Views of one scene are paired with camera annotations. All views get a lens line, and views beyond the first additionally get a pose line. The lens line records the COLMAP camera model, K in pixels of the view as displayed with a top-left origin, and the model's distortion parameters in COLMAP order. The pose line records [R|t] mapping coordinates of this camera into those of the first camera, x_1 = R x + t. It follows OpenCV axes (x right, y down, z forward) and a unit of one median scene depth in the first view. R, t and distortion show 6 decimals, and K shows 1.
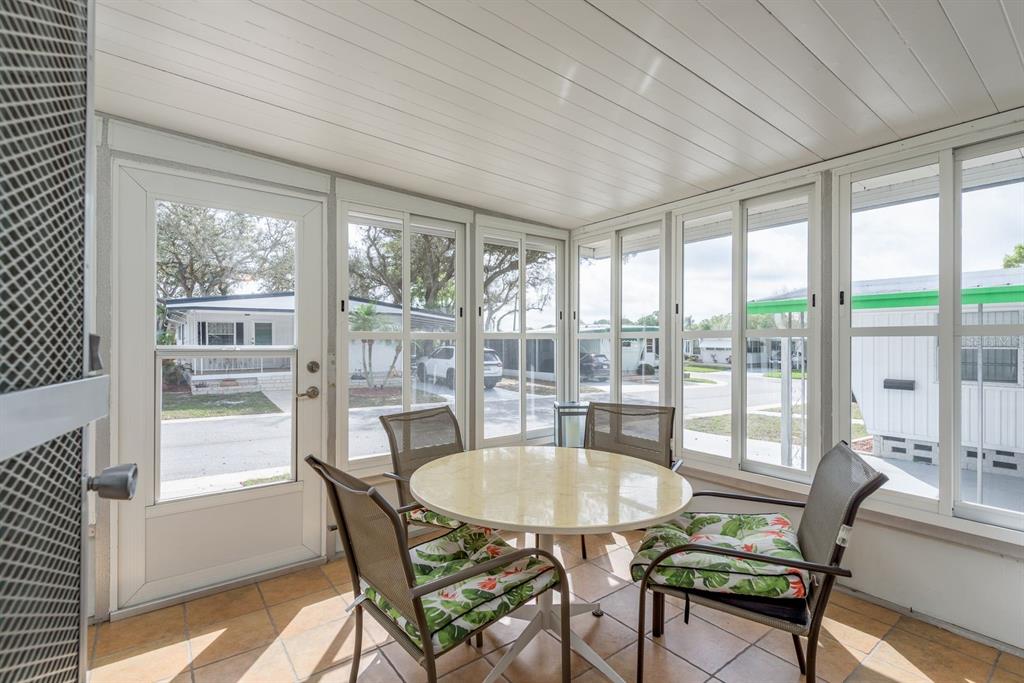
lens RADIAL K [[471.9, 0, 513.3], [0, 471.9, 346.5], [0, 0, 1]] dist [0.009650, -0.001144]
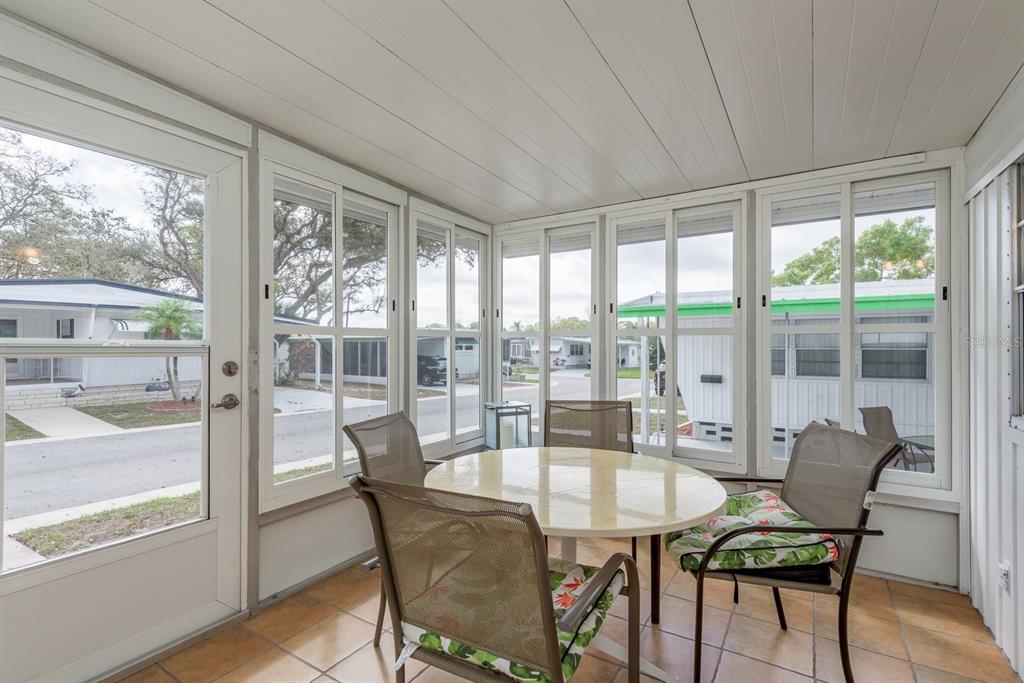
lens RADIAL K [[474.6, 0, 509.3], [0, 474.6, 350.3], [0, 0, 1]] dist [0.007142, -0.000213]
pose [[0.937130, -0.003429, 0.348963, -0.256589], [0.003764, 0.999993, -0.000282, 0.014922], [-0.348960, 0.001578, 0.937136, 0.105951]]
